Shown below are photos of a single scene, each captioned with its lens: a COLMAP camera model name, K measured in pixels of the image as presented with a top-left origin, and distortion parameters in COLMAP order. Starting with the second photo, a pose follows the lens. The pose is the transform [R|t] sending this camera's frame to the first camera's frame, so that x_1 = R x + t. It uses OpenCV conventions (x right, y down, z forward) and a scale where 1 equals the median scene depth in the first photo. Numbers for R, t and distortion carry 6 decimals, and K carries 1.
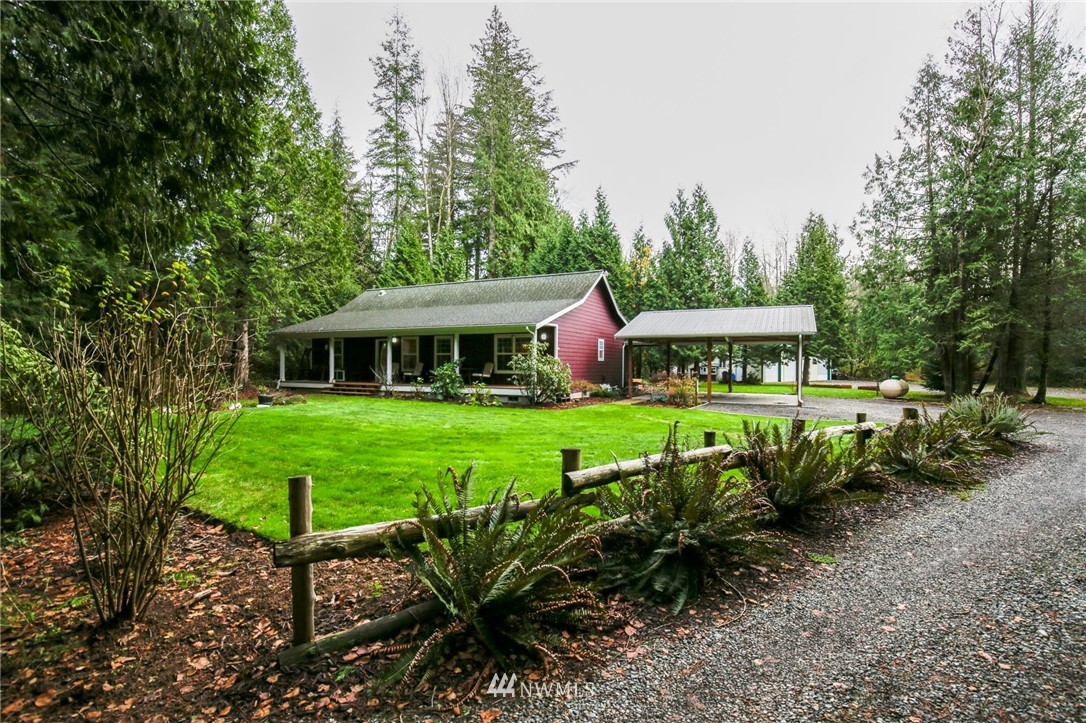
lens RADIAL K [[508.5, 0, 546.0], [0, 508.5, 363.3], [0, 0, 1]] dist [-0.042460, -0.000649]
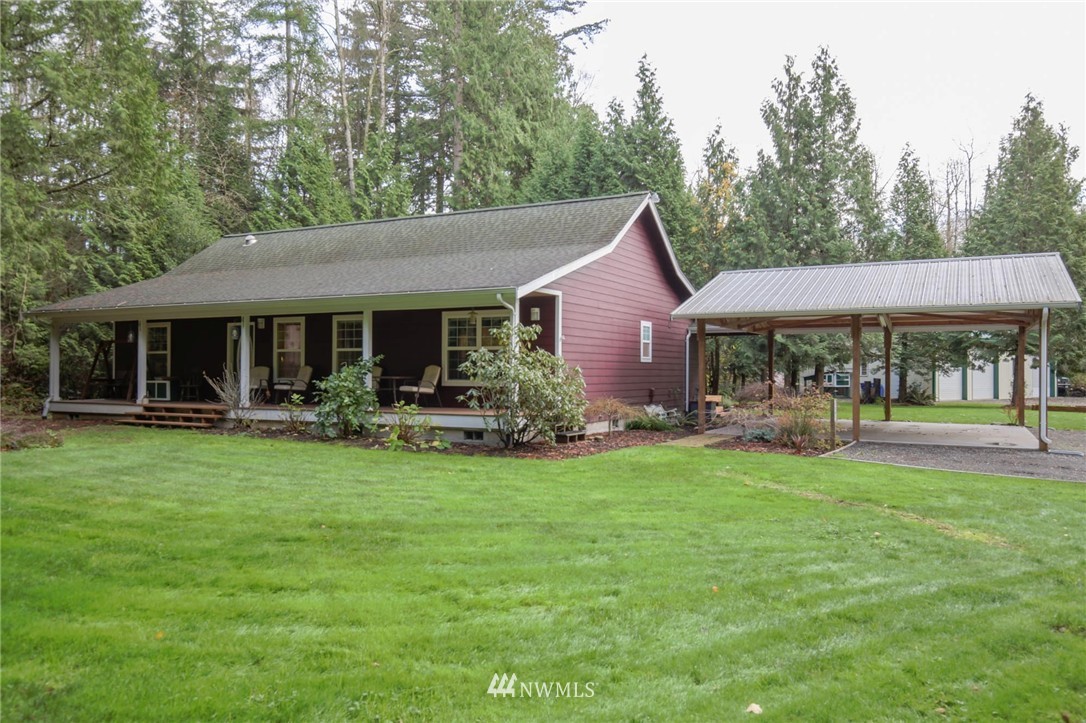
lens RADIAL K [[807.2, 0, 540.9], [0, 807.2, 362.7], [0, 0, 1]] dist [-0.005857, -0.002020]
pose [[0.999648, -0.002104, -0.026463, 0.014609], [0.001893, 0.999966, -0.008007, 0.001778], [0.026479, 0.007955, 0.999618, 0.106827]]
